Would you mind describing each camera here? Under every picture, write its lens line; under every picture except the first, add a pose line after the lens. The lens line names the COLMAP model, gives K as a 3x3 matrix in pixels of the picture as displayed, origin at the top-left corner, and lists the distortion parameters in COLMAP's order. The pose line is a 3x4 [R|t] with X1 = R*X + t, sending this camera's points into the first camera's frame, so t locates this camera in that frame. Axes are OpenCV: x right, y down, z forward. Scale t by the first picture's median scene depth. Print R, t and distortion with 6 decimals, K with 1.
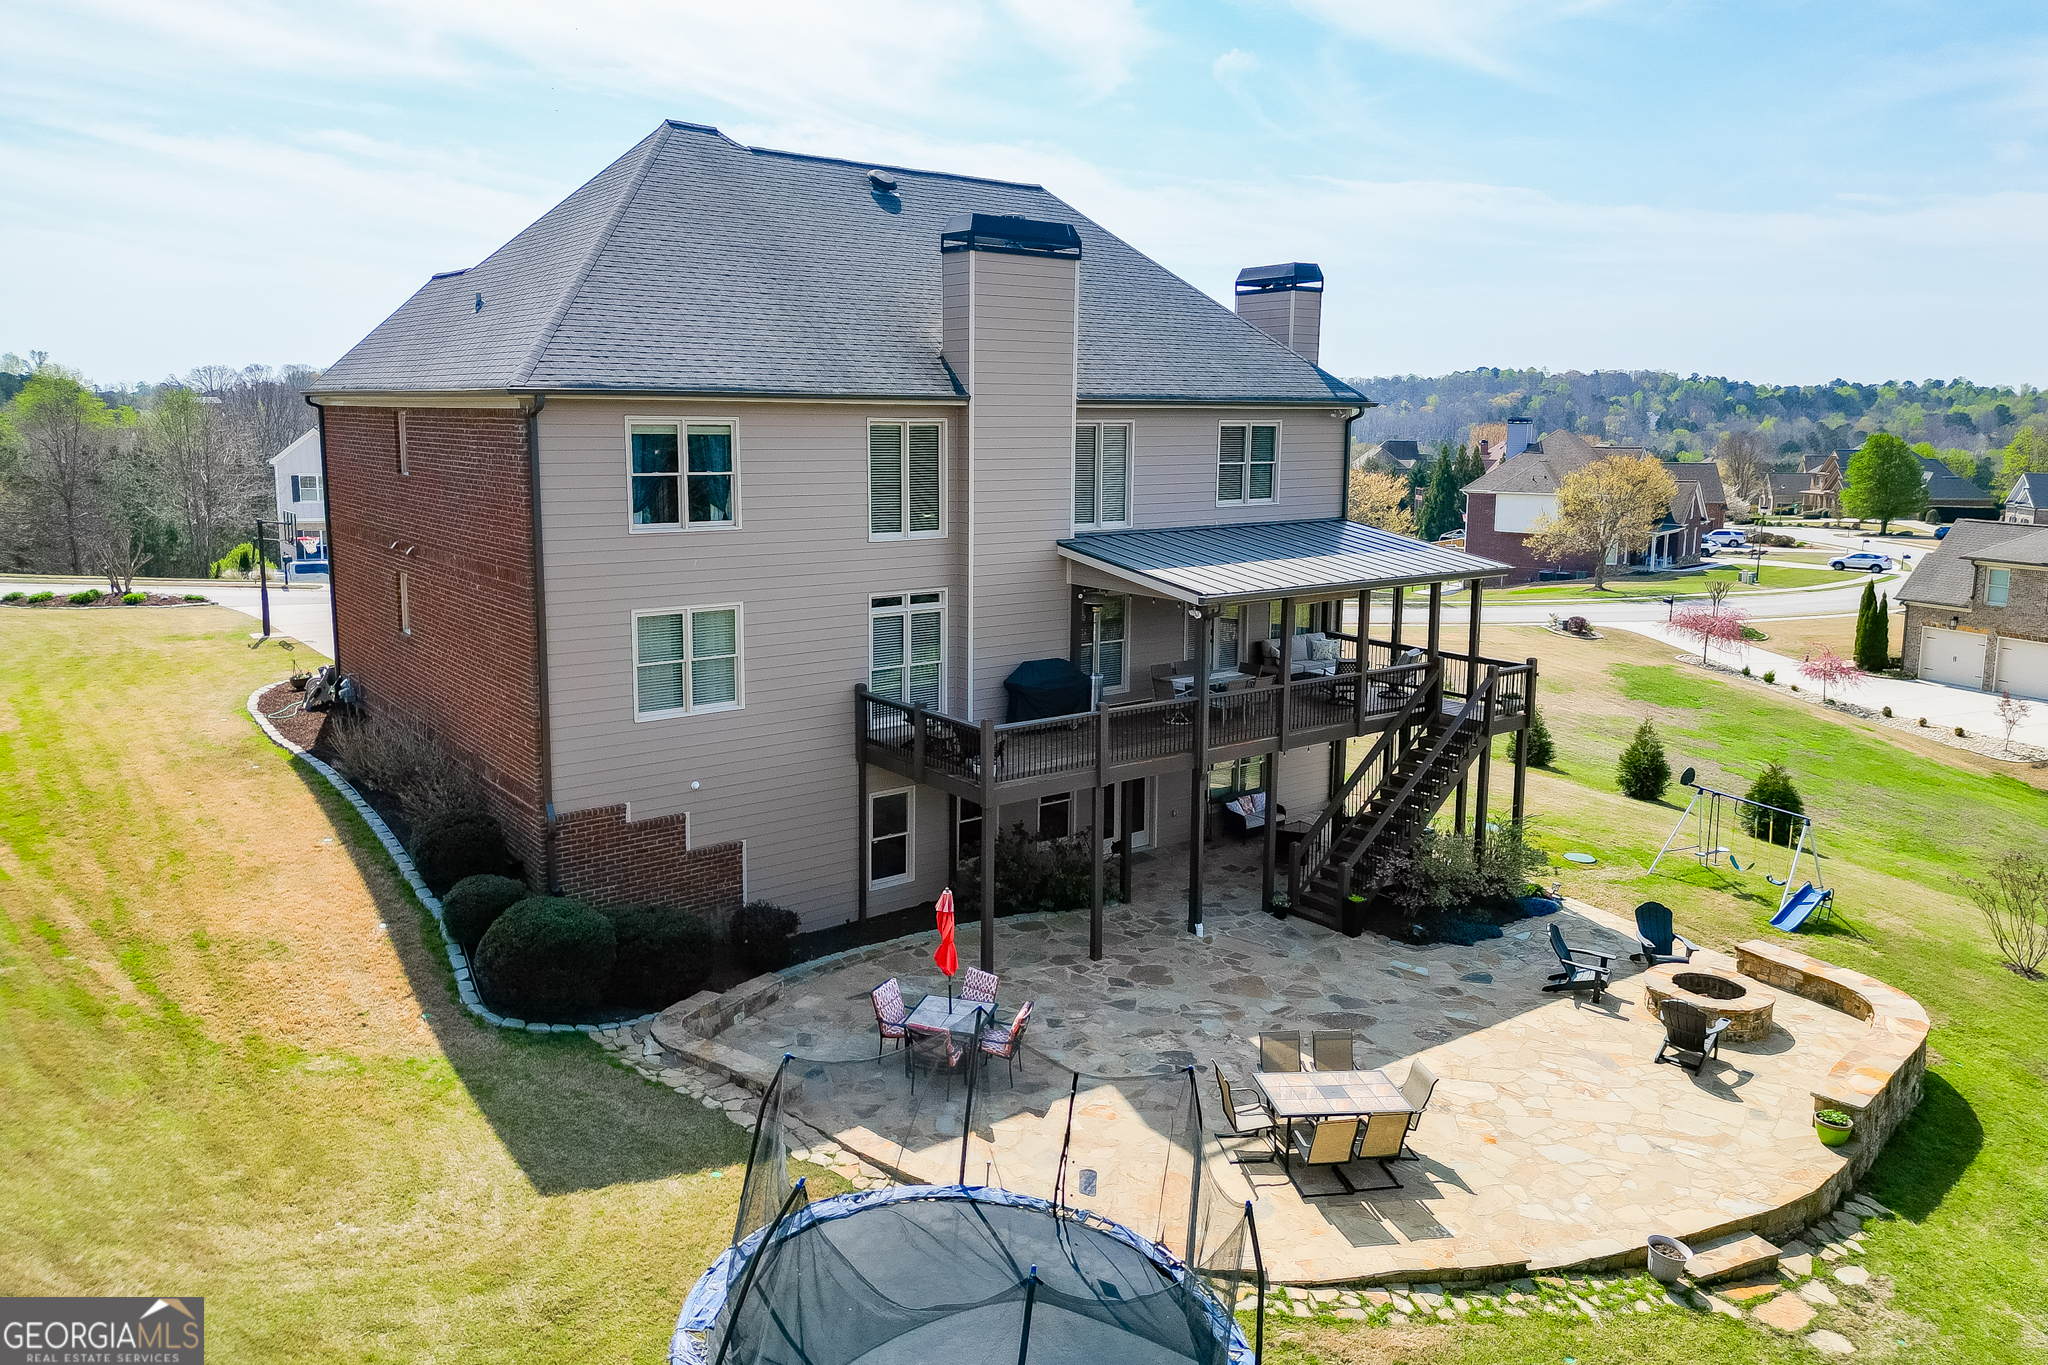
lens RADIAL K [[1436.0, 0, 1030.1], [0, 1436.0, 639.9], [0, 0, 1]] dist [0.063520, -0.056957]
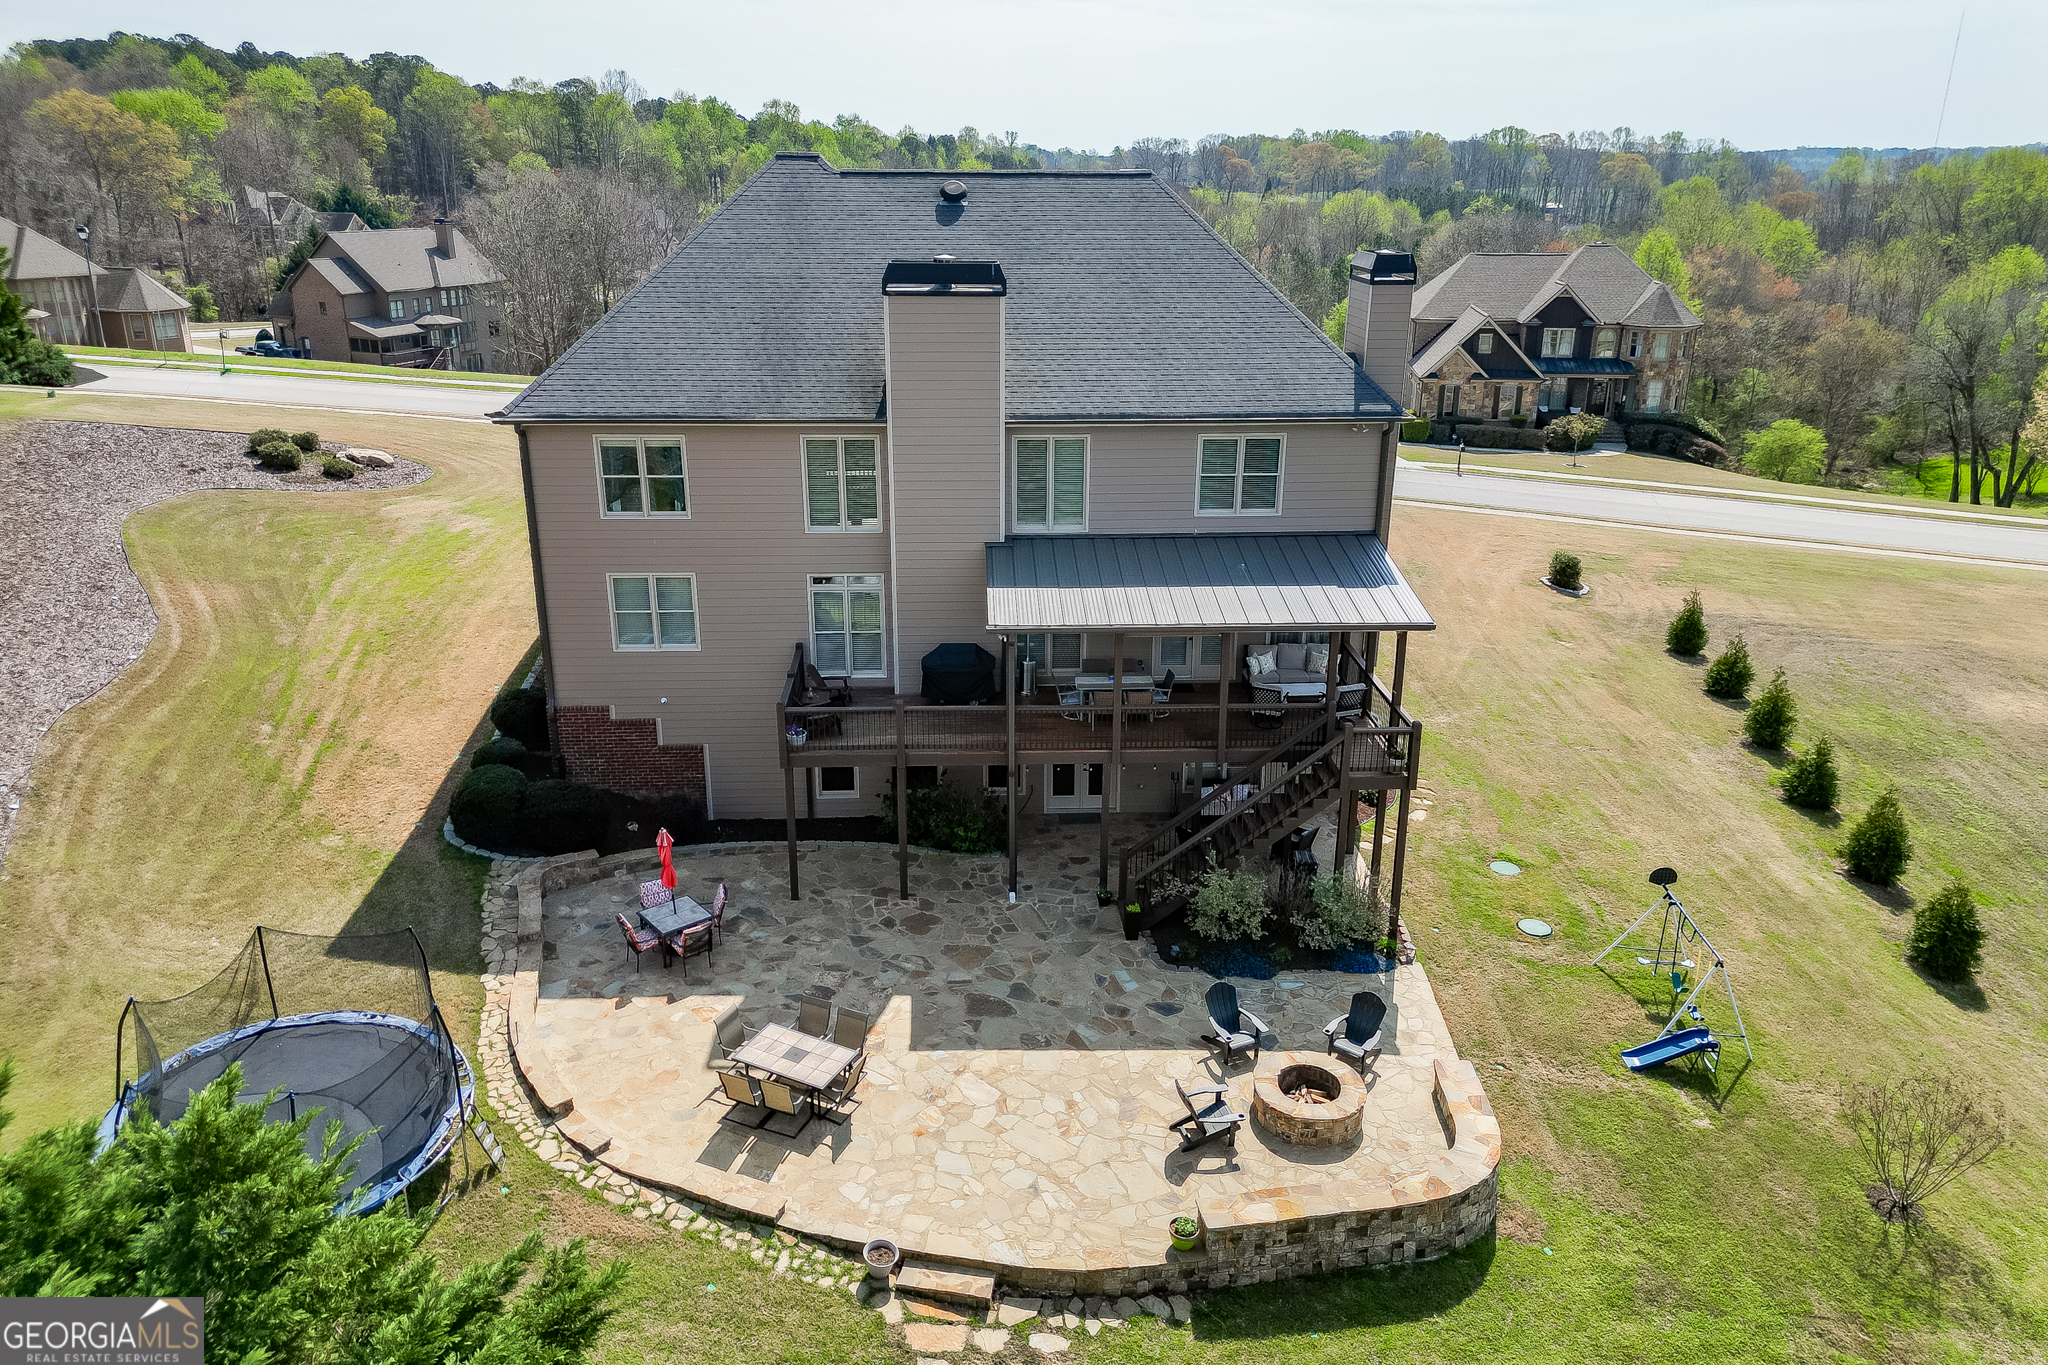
lens RADIAL K [[1416.6, 0, 990.7], [0, 1416.6, 680.7], [0, 0, 1]] dist [0.077012, -0.050951]
pose [[0.820774, 0.187622, -0.539563, 0.780819], [-0.087989, 0.974776, 0.205111, -0.231675], [0.564436, -0.120875, 0.816579, 0.077755]]
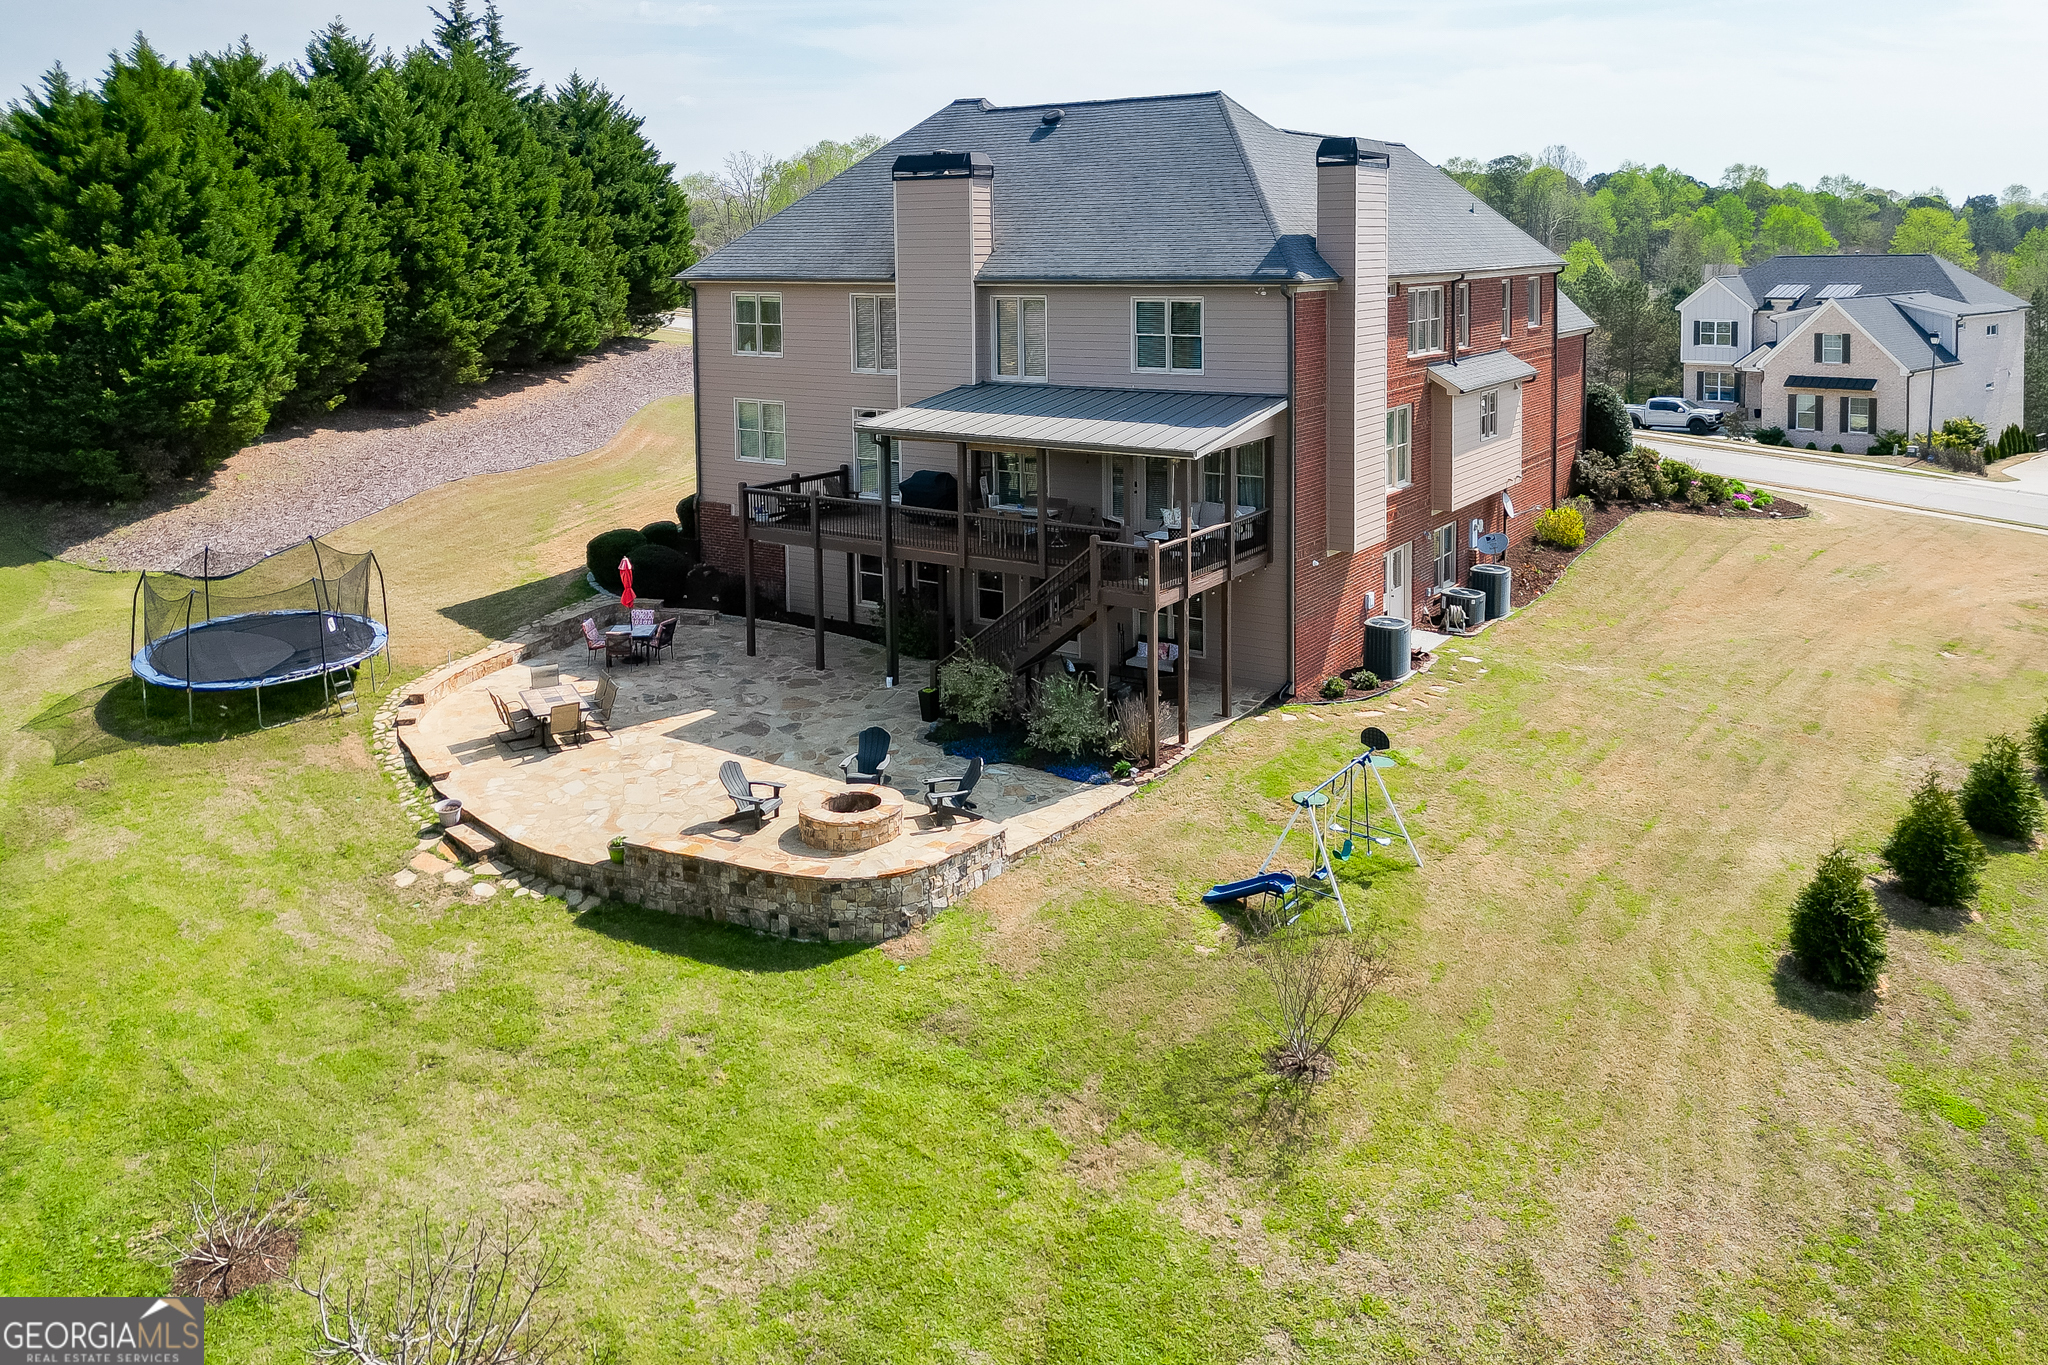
lens RADIAL K [[1489.4, 0, 1026.9], [0, 1489.4, 355.0], [0, 0, 1]] dist [0.065220, -0.002019]
pose [[0.339262, 0.053839, -0.939150, 1.604731], [-0.138499, 0.990340, 0.006741, -0.136016], [0.930440, 0.127785, 0.343441, 0.686512]]
